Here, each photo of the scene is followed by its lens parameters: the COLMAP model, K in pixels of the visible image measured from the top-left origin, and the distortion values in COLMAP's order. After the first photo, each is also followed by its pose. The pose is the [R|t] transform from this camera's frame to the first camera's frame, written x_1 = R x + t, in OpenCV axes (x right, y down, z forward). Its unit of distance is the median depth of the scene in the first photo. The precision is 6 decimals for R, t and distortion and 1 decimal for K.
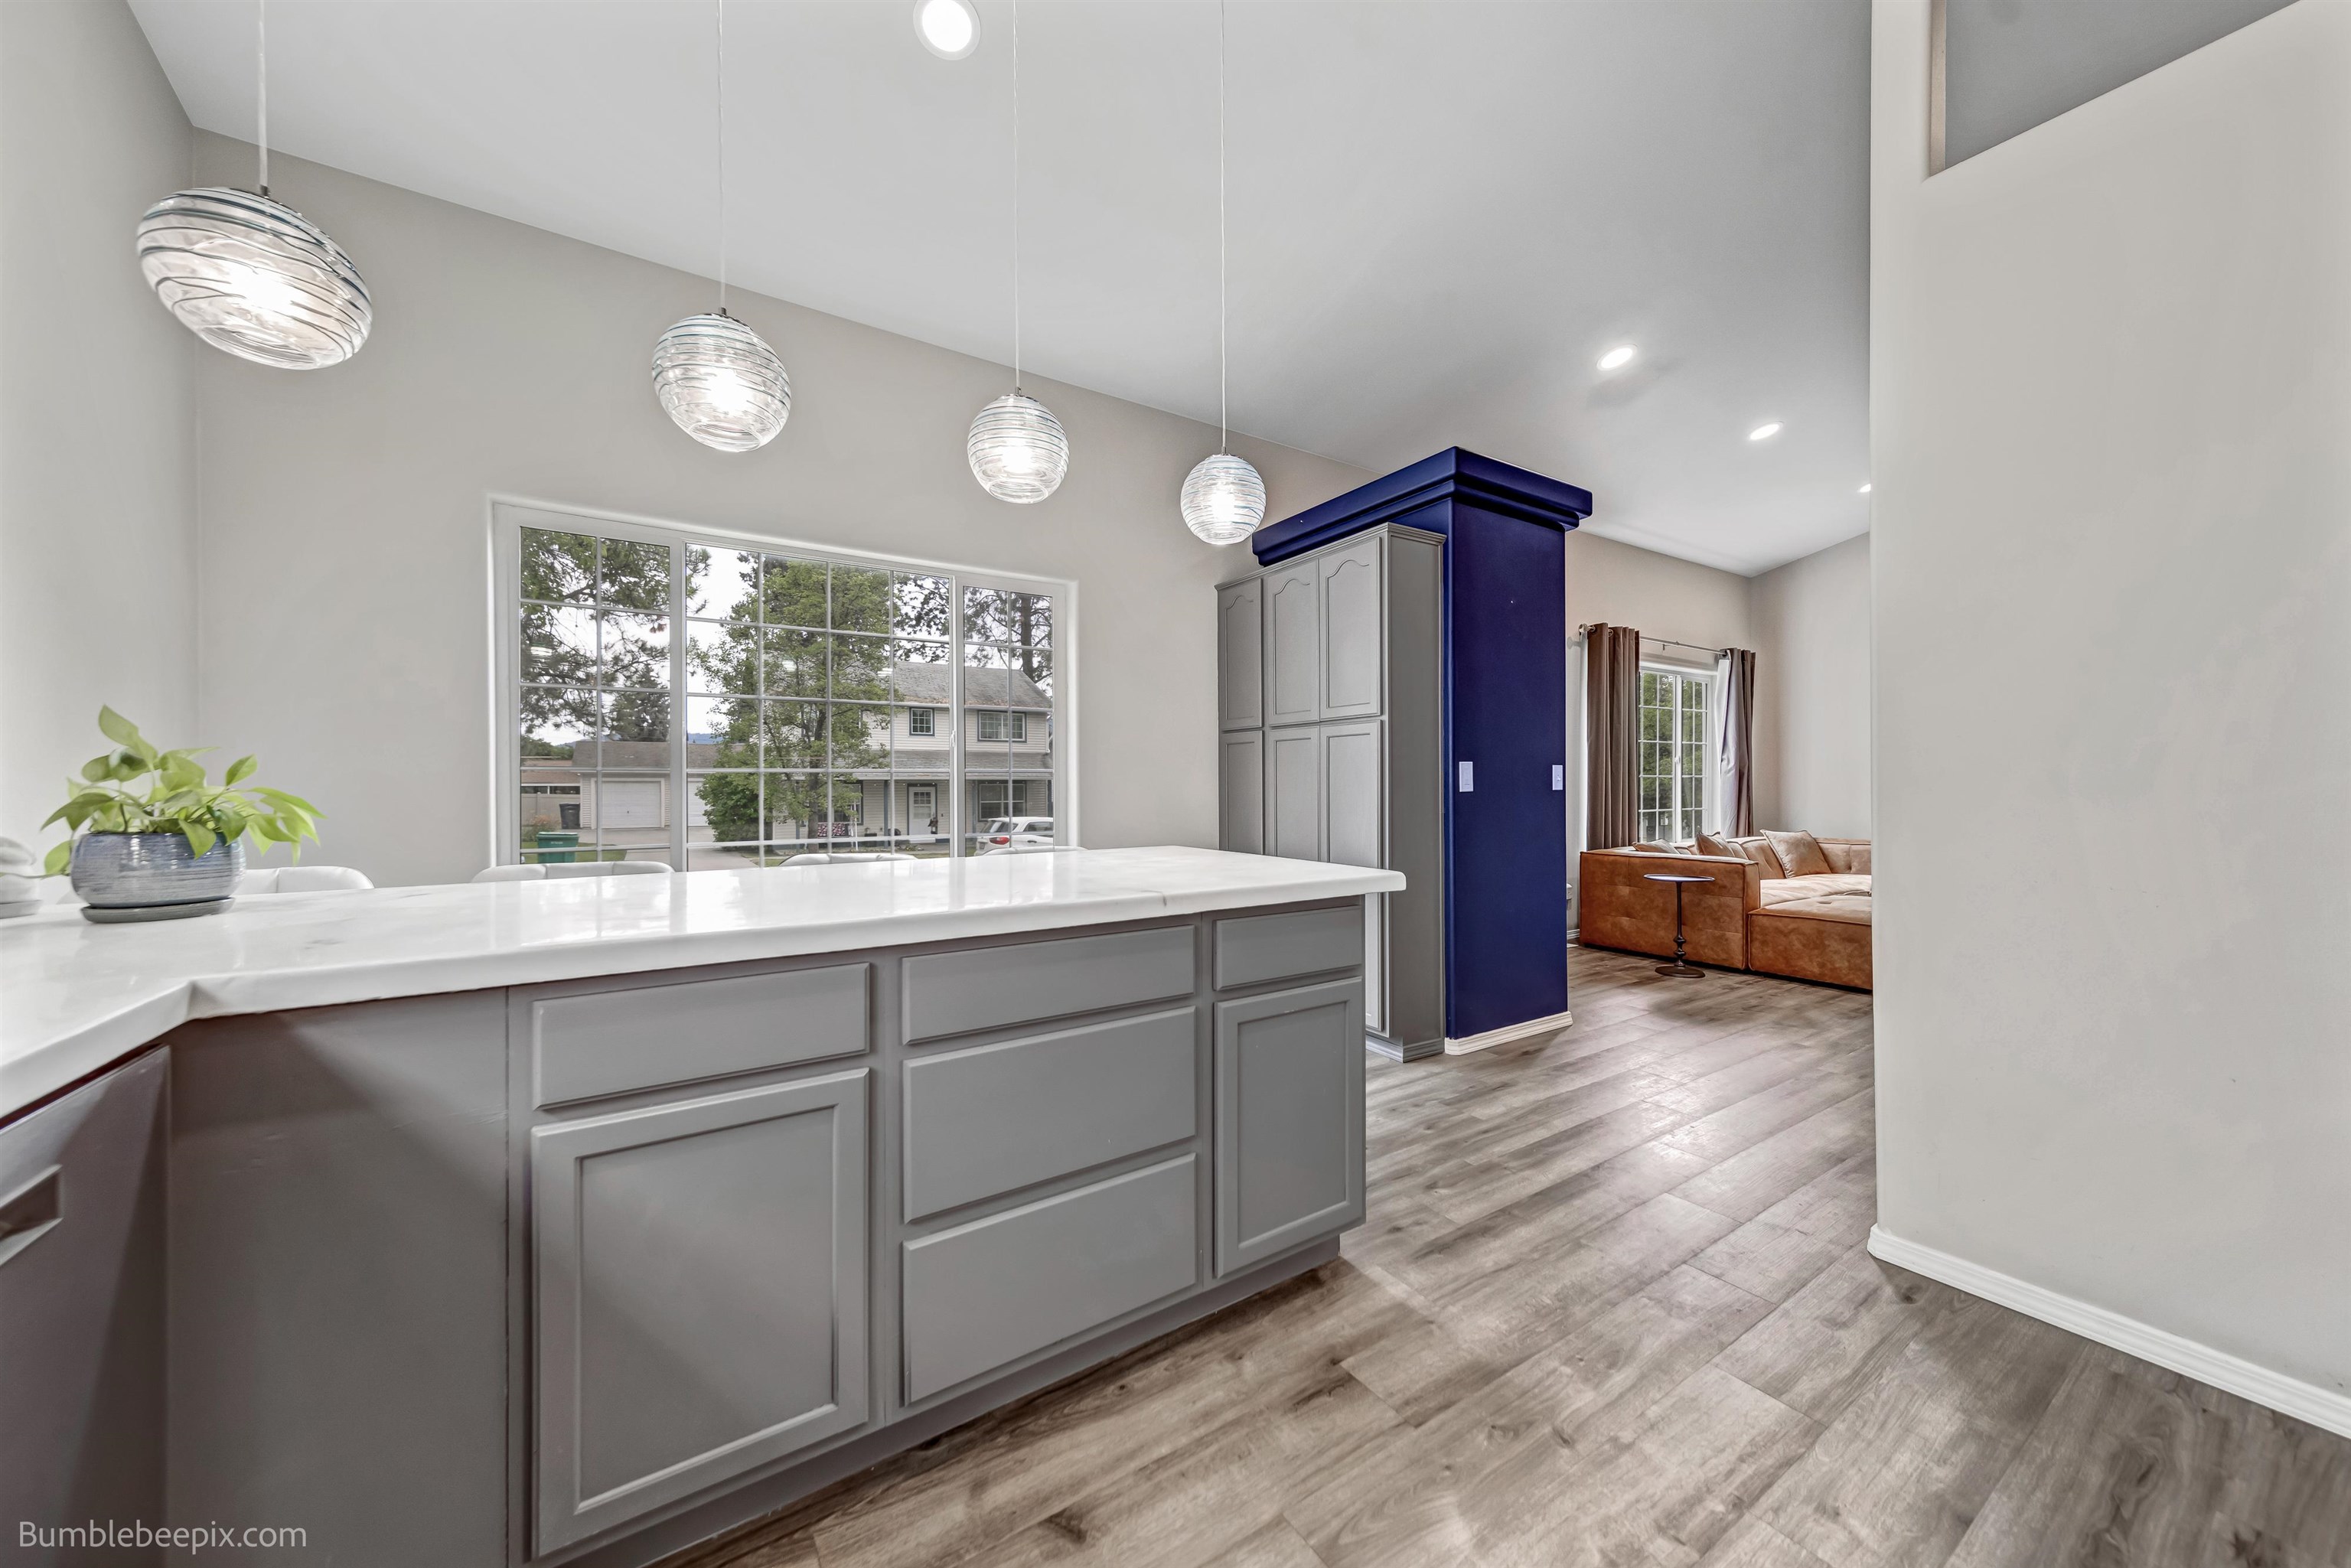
lens RADIAL K [[822.8, 0, 1172.9], [0, 822.8, 773.5], [0, 0, 1]] dist [0.008820, -0.000704]
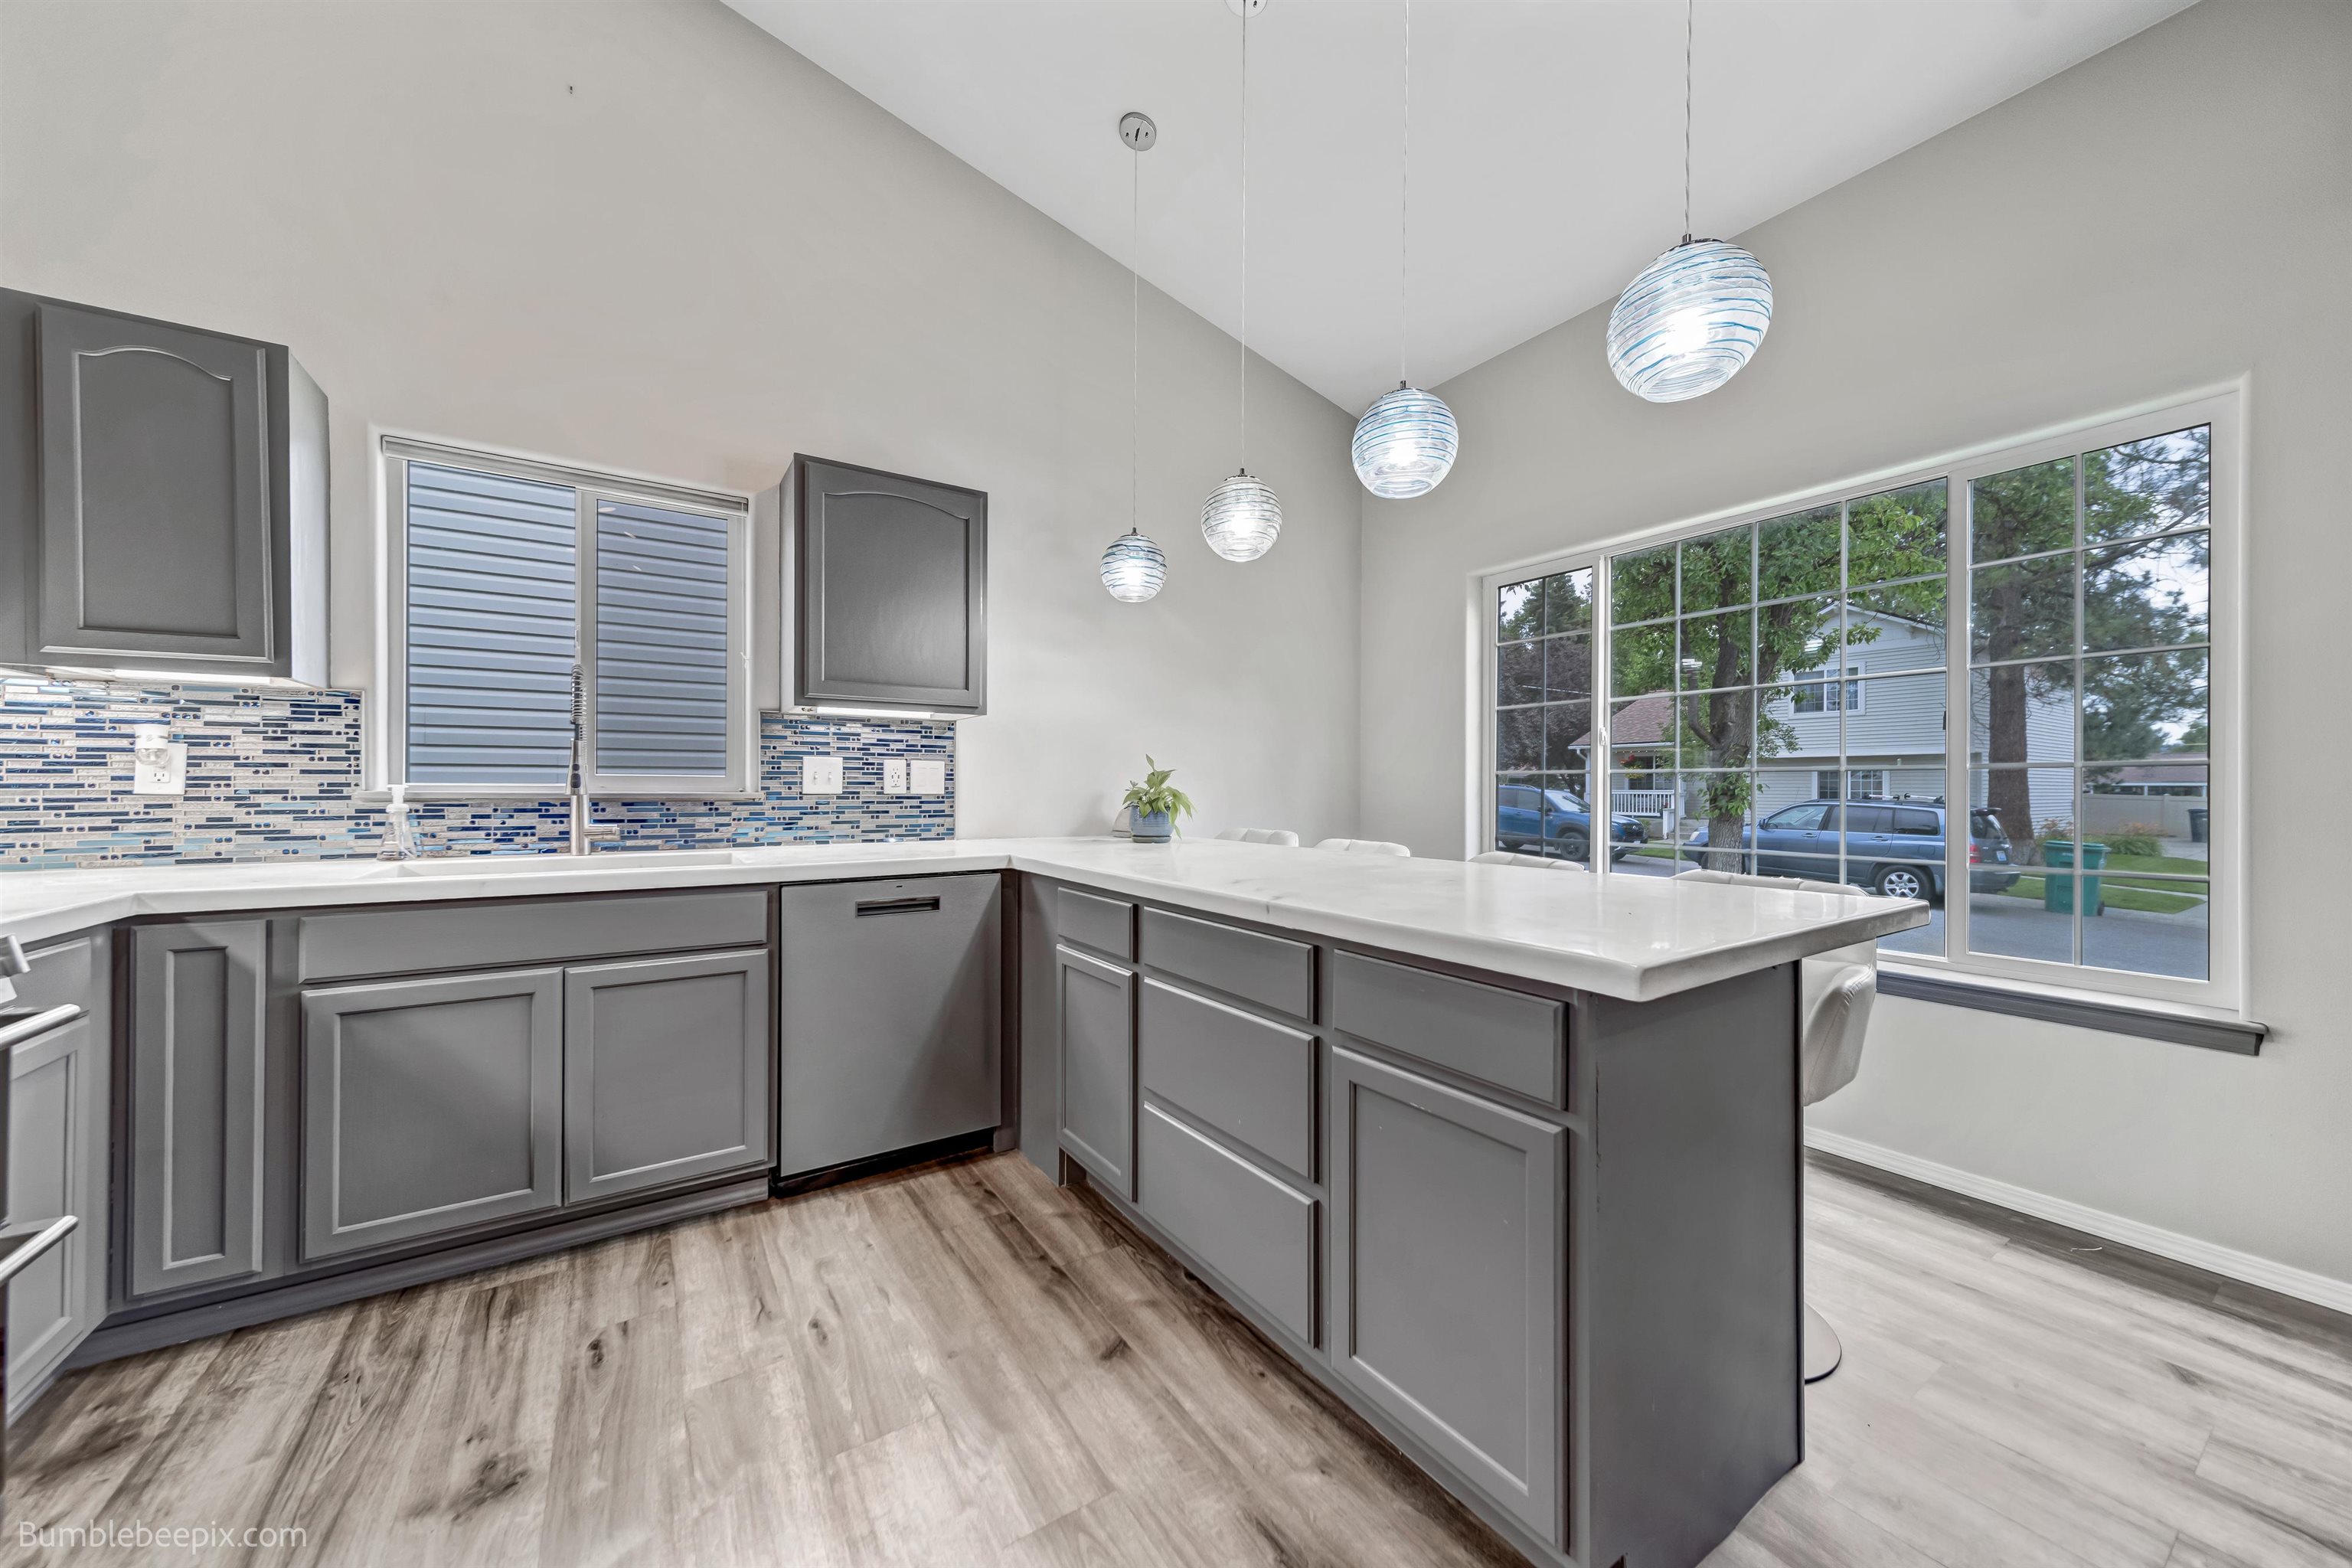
lens RADIAL K [[823.2, 0, 1158.9], [0, 823.2, 789.9], [0, 0, 1]] dist [0.008820, -0.000704]
pose [[-0.000660, 0.003674, -0.999993, 1.044790], [0.001236, 0.999992, 0.003673, 0.013051], [0.999999, -0.001233, -0.000664, 0.948058]]
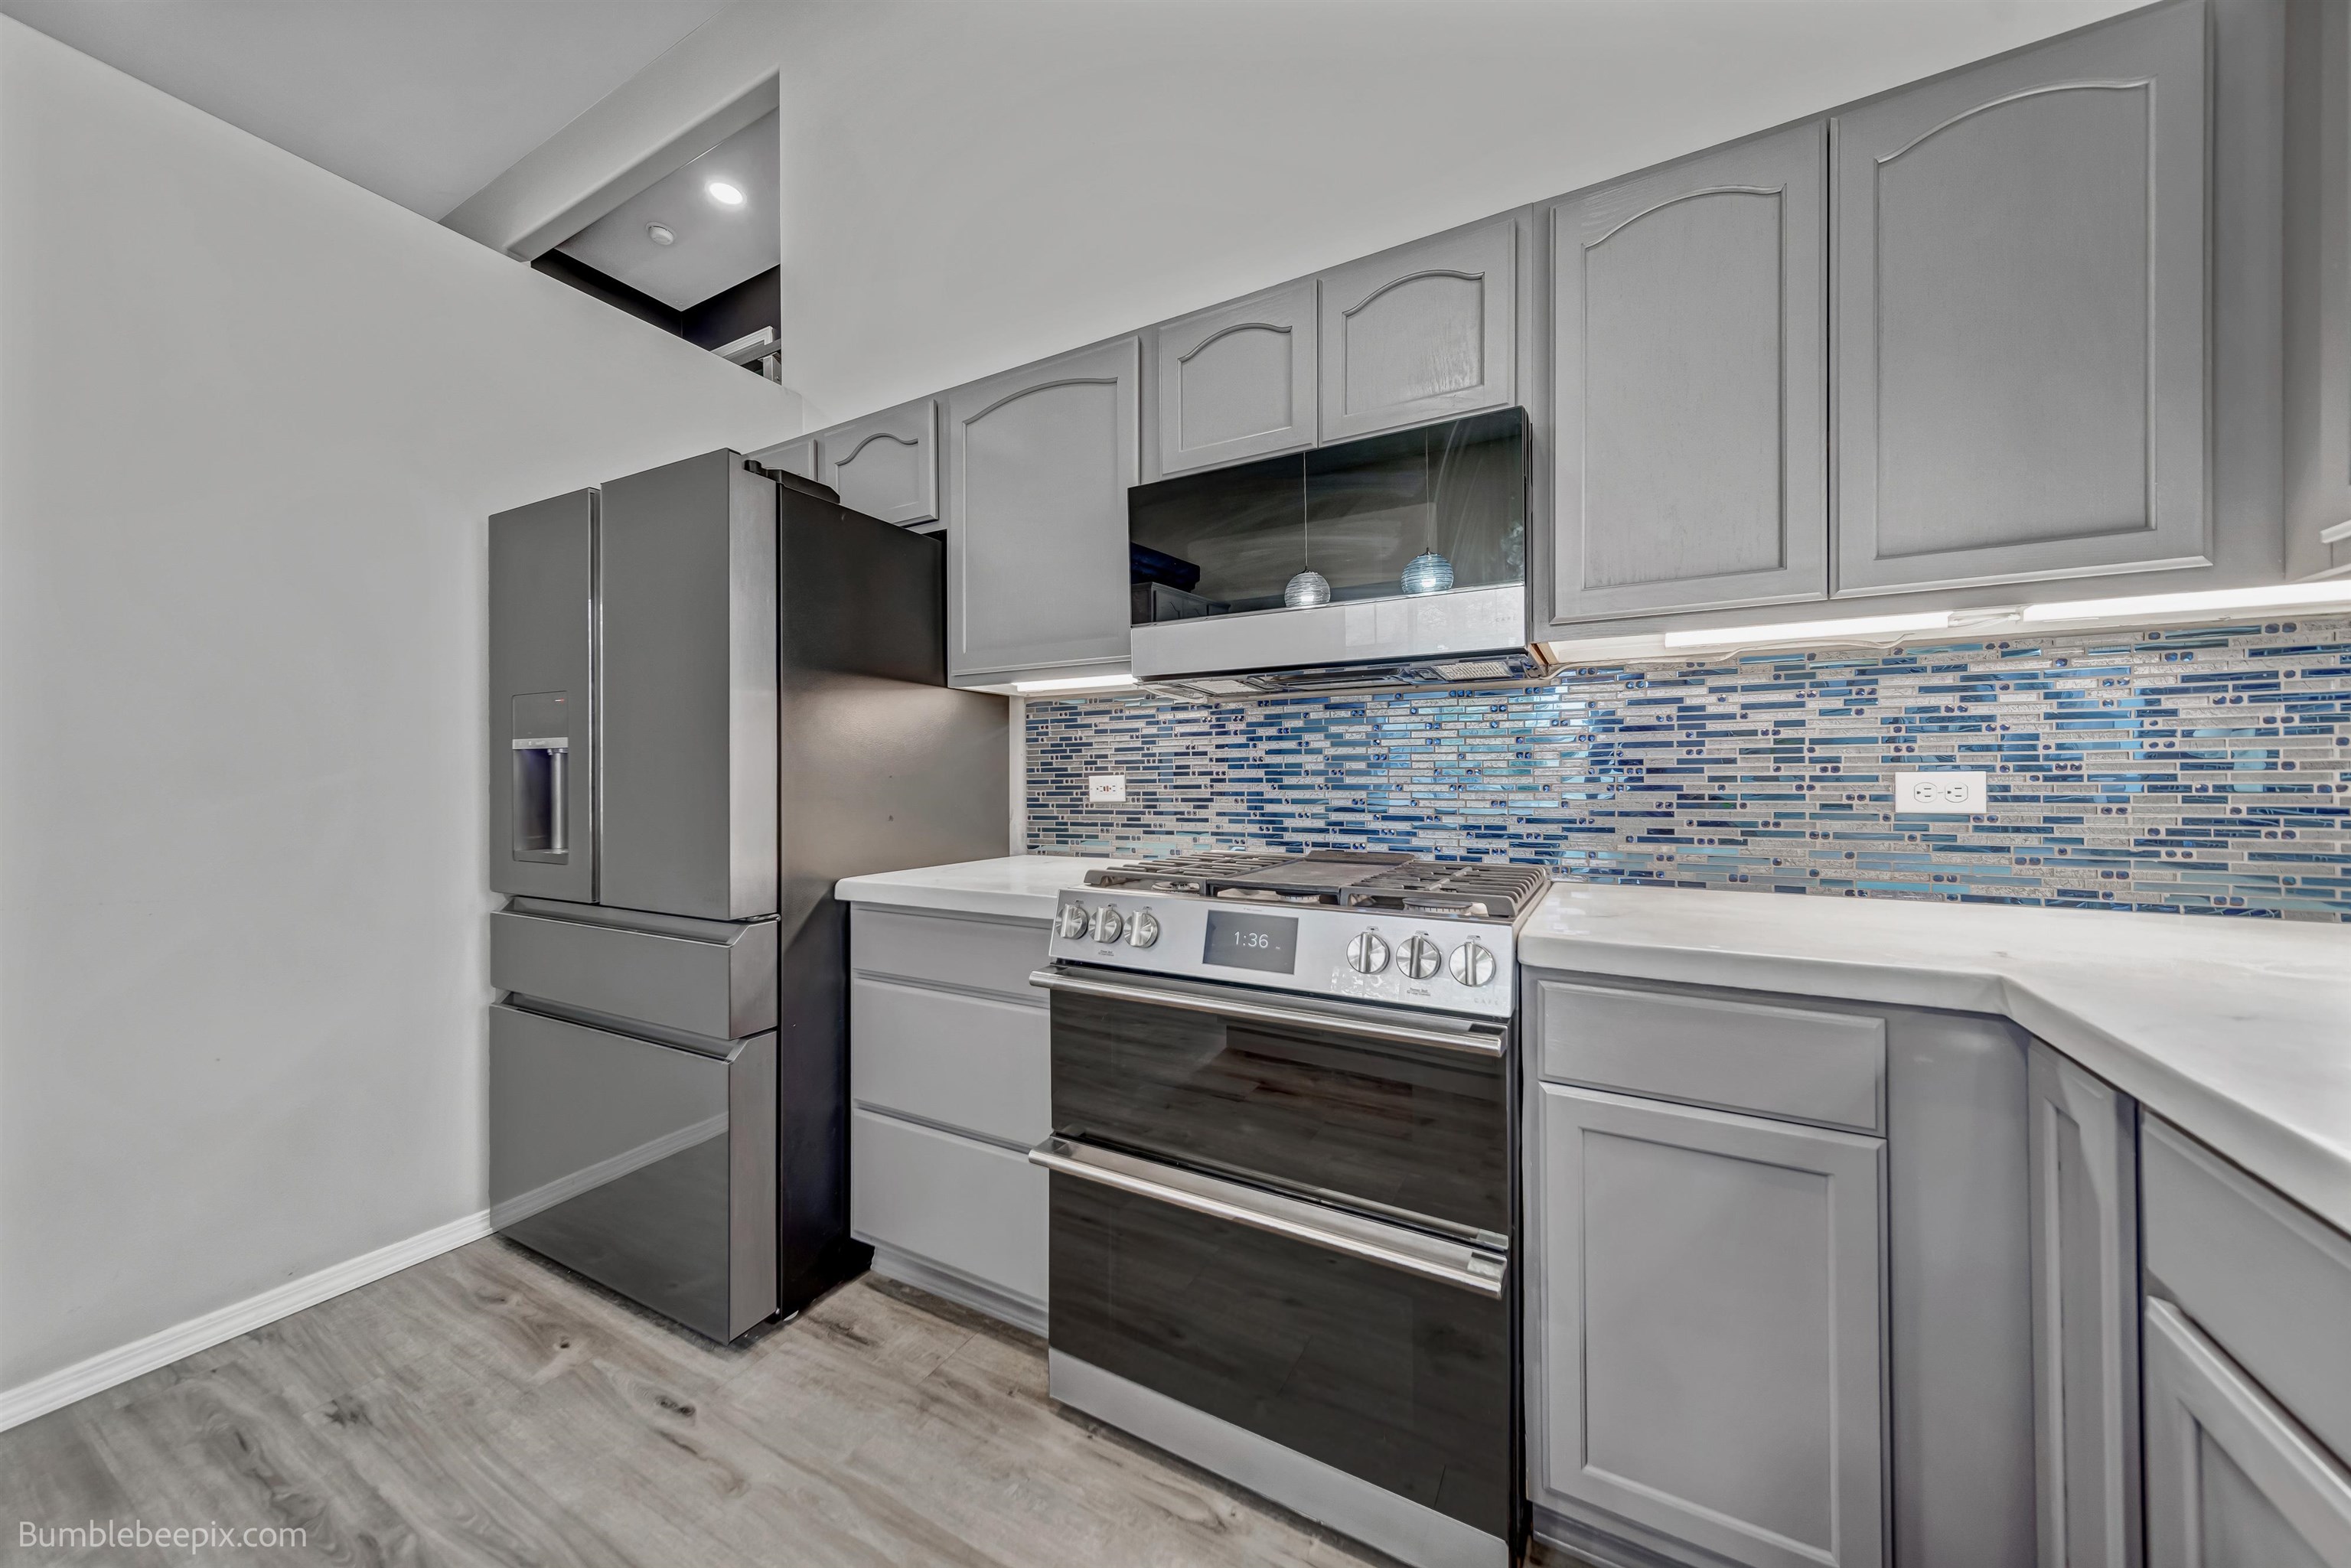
lens RADIAL K [[822.8, 0, 1158.4], [0, 822.8, 779.1], [0, 0, 1]] dist [0.008820, -0.000704]
pose [[-0.469228, 0.006228, 0.883055, -0.306117], [-0.000184, 0.999974, -0.007150, 0.007578], [-0.883077, -0.003517, -0.469215, 0.454453]]
